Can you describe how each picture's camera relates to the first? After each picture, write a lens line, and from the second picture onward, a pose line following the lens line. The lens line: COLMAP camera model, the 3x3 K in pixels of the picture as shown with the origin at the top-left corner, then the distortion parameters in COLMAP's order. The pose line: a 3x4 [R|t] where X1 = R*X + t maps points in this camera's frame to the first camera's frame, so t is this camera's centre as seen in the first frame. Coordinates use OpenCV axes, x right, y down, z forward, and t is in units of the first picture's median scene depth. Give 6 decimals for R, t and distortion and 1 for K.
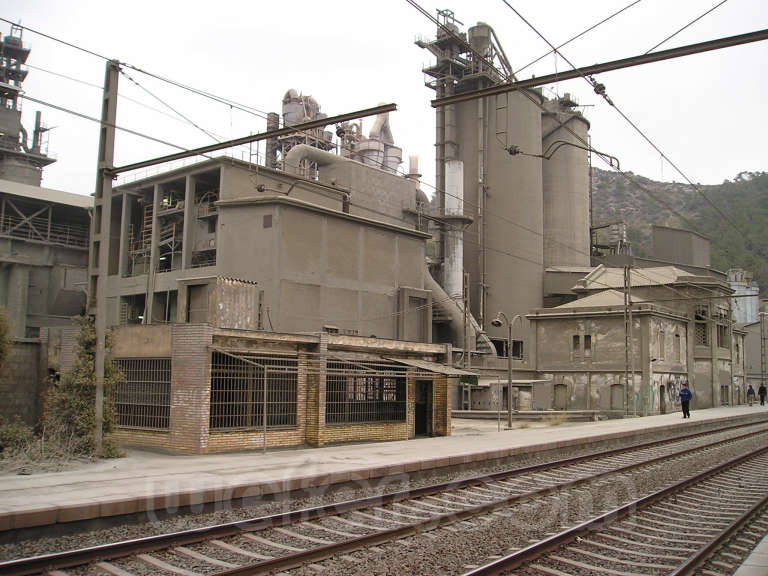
lens RADIAL K [[778.9, 0, 401.7], [0, 778.9, 299.3], [0, 0, 1]] dist [-0.150348, 0.111936]
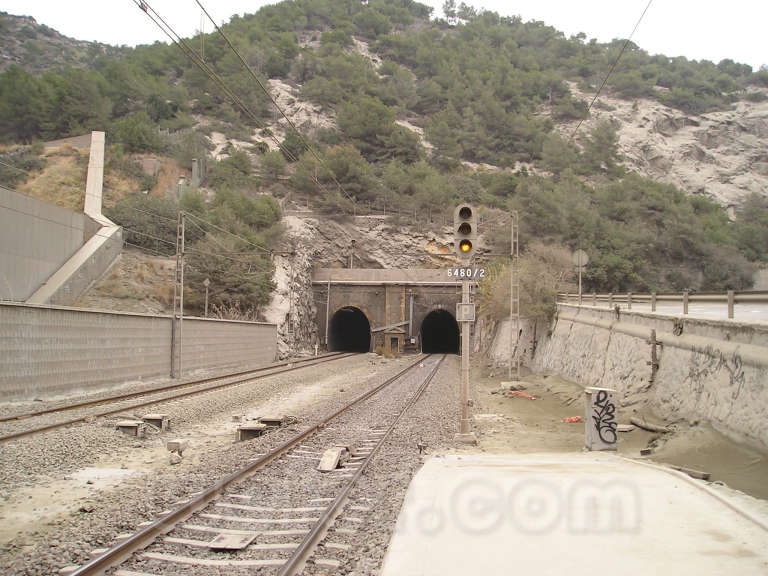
lens RADIAL K [[778.9, 0, 401.7], [0, 778.9, 299.3], [0, 0, 1]] dist [-0.150348, 0.111936]
pose [[0.820759, 0.016102, 0.571047, 0.936372], [-0.054408, 0.997262, 0.050080, 0.147789], [-0.568677, -0.072173, 0.819388, 1.233971]]
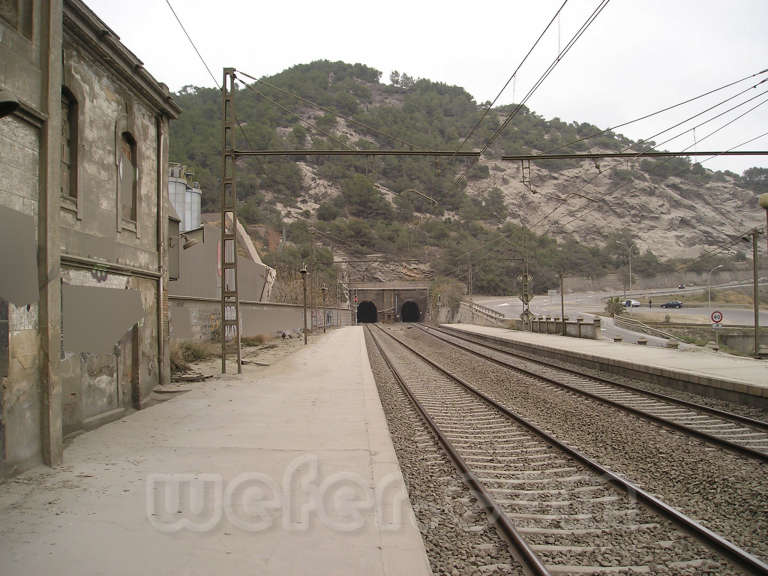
lens RADIAL K [[778.9, 0, 401.7], [0, 778.9, 299.3], [0, 0, 1]] dist [-0.150348, 0.111936]
pose [[0.765608, -0.018114, 0.643052, 0.225270], [-0.038469, 0.996525, 0.073873, 0.055392], [-0.642156, -0.081295, 0.762251, 0.486939]]
